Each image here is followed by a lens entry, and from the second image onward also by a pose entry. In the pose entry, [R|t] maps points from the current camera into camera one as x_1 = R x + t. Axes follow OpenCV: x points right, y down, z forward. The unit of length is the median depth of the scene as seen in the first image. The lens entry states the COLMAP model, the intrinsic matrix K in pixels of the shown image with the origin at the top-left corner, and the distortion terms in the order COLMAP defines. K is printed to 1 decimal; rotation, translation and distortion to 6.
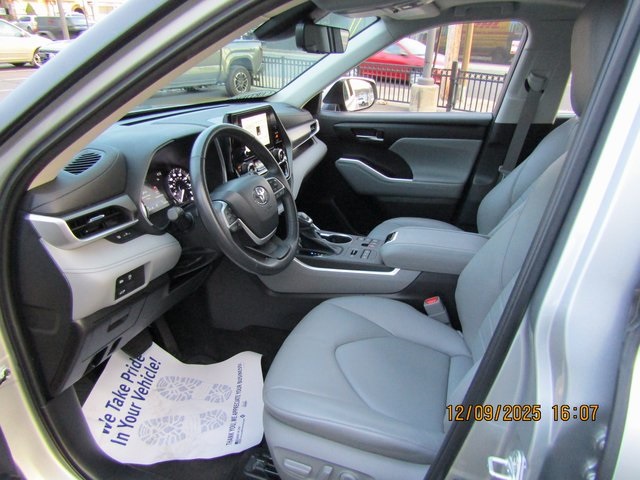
lens RADIAL K [[463.3, 0, 320.0], [0, 463.3, 240.0], [0, 0, 1]] dist [-0.008994, 0.008784]
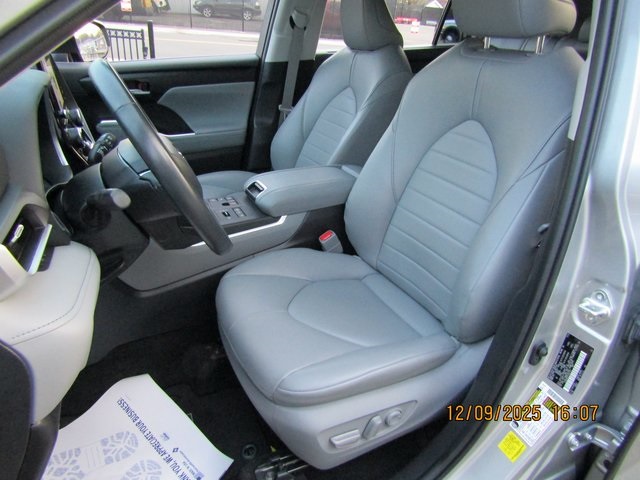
lens RADIAL K [[463.3, 0, 320.0], [0, 463.3, 240.0], [0, 0, 1]] dist [-0.008994, 0.008784]
pose [[0.719768, -0.291575, 0.630015, -0.301680], [0.244999, 0.955816, 0.162456, -0.020337], [-0.649546, 0.037423, 0.759401, 0.186271]]
